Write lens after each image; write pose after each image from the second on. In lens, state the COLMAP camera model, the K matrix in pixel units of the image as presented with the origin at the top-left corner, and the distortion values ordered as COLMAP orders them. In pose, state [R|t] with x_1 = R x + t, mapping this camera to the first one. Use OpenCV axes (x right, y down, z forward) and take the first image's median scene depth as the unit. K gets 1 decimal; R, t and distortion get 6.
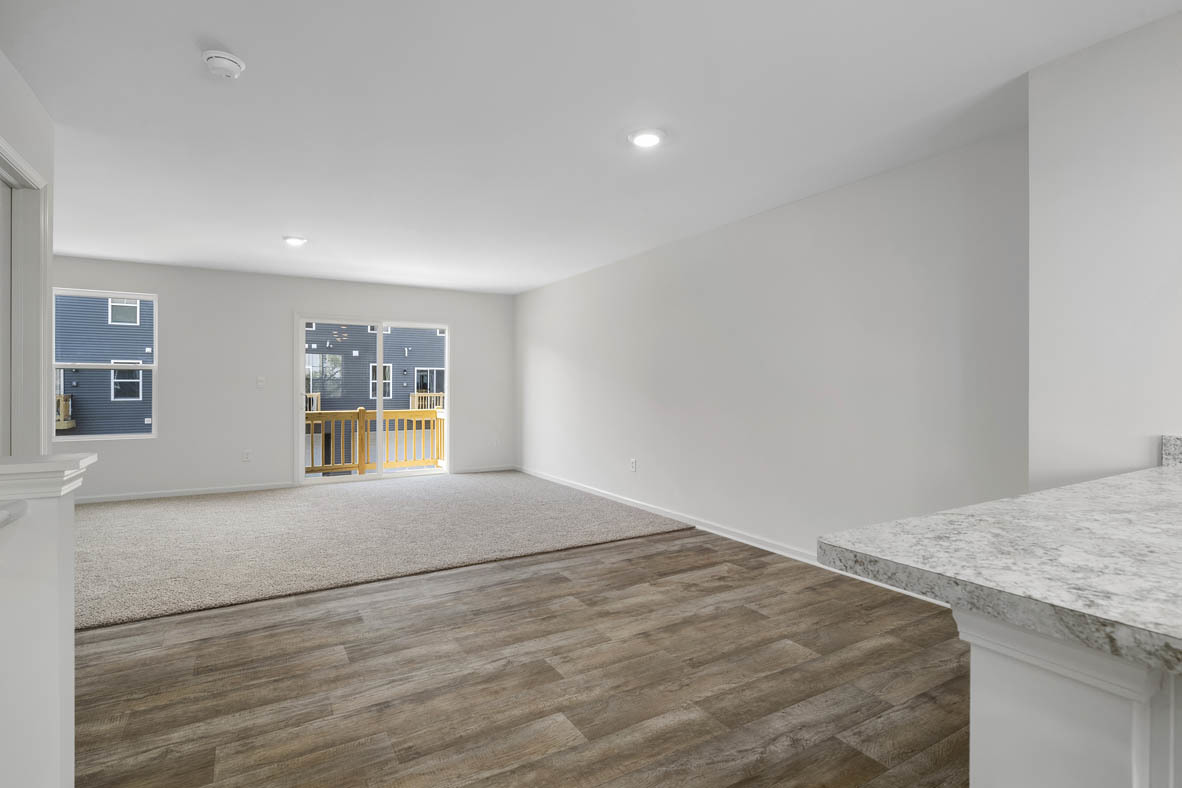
lens RADIAL K [[576.6, 0, 591.0], [0, 576.6, 394.0], [0, 0, 1]] dist [0.000165, -0.000014]
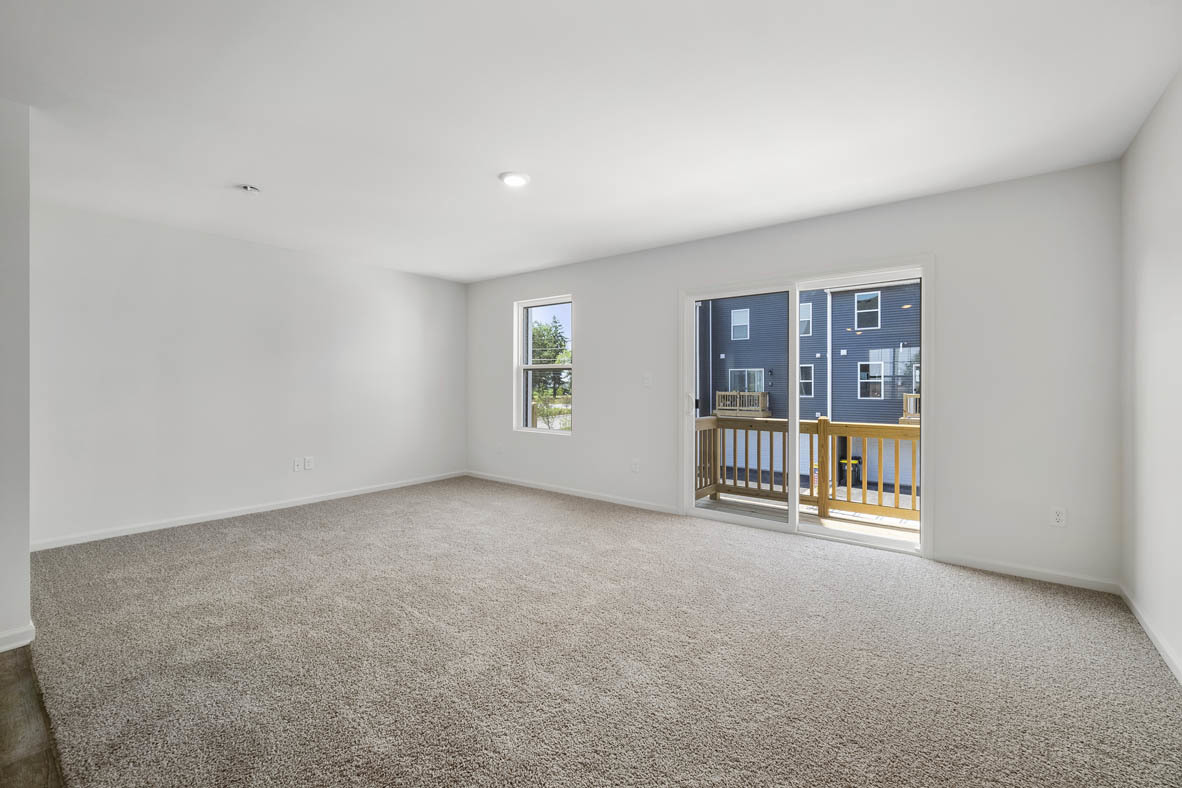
lens RADIAL K [[485.8, 0, 591.0], [0, 485.8, 394.0], [0, 0, 1]] dist [0.007542, -0.000026]
pose [[0.341828, 0.016167, -0.939623, 0.154248], [-0.013274, 0.999835, 0.012374, -0.019412], [0.939669, 0.008243, 0.341987, 1.707362]]
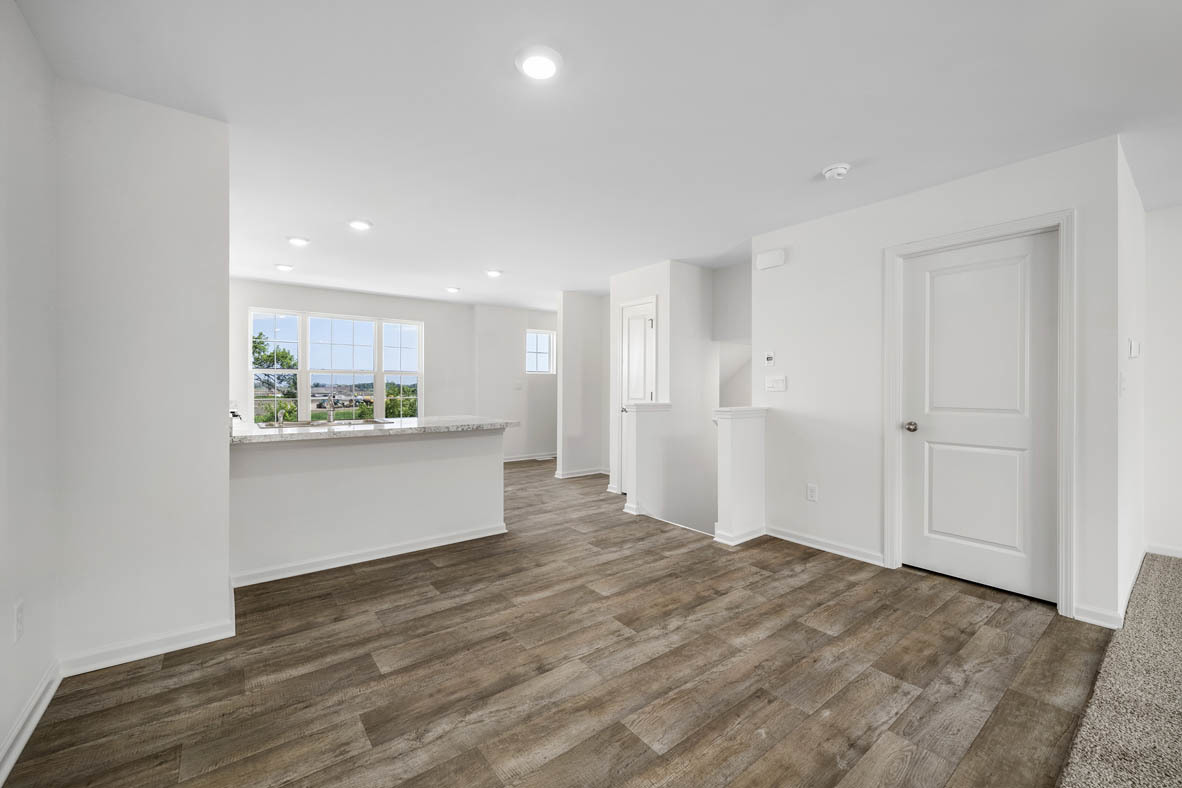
lens RADIAL K [[474.8, 0, 593.3], [0, 474.8, 388.7], [0, 0, 1]] dist [0.000364, -0.000089]
pose [[-0.992253, -0.001914, -0.124219, 0.114722], [-0.003639, 0.999900, 0.013658, -0.023742], [0.124180, 0.014004, -0.992161, 1.840409]]
